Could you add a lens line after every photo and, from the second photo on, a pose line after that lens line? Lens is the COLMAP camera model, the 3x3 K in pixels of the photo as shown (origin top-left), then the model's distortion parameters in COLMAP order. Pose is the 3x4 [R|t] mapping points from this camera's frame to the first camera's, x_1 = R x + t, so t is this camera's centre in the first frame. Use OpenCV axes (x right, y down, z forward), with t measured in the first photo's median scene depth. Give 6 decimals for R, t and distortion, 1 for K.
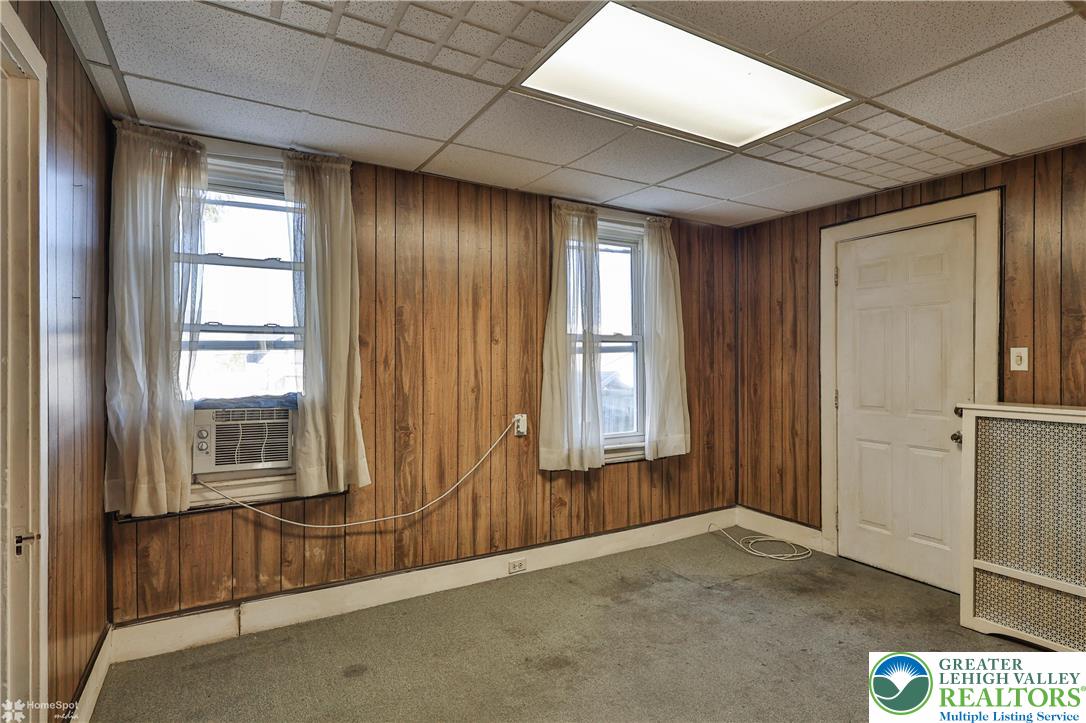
lens RADIAL K [[544.1, 0, 543.6], [0, 544.1, 361.4], [0, 0, 1]] dist [-0.001083, 0.000998]
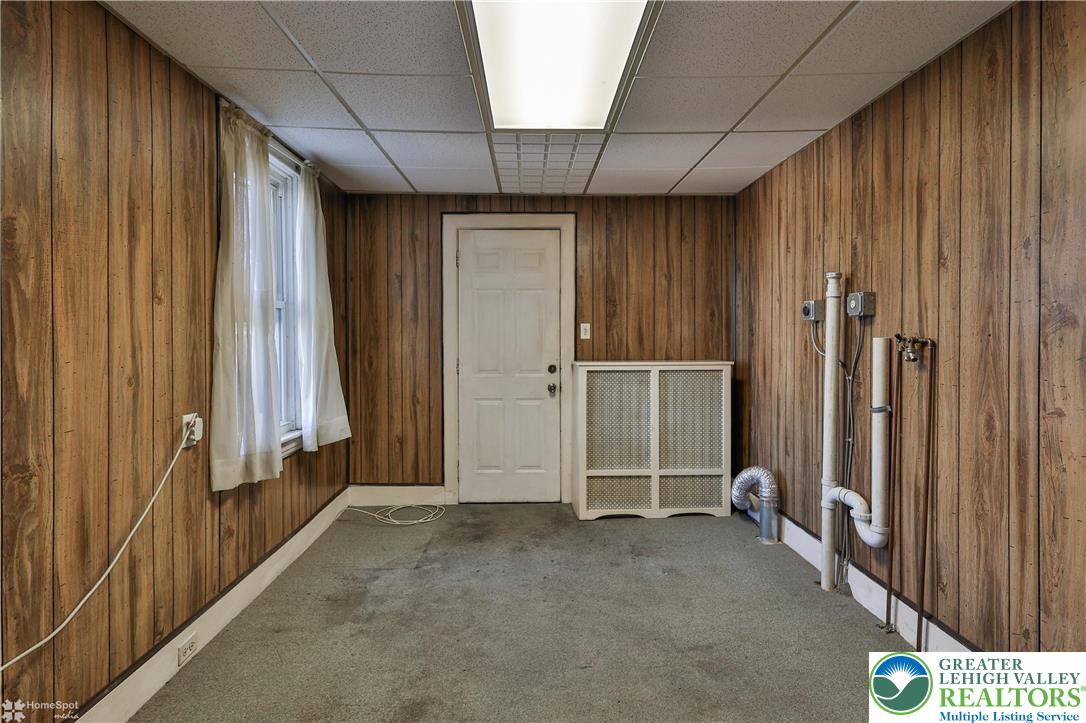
lens RADIAL K [[544.1, 0, 541.2], [0, 544.1, 338.0], [0, 0, 1]] dist [-0.001083, 0.000998]
pose [[0.489780, -0.006943, 0.871819, -0.422781], [0.004300, 0.999975, 0.005549, 0.005033], [-0.871836, 0.001031, 0.489798, 0.331796]]
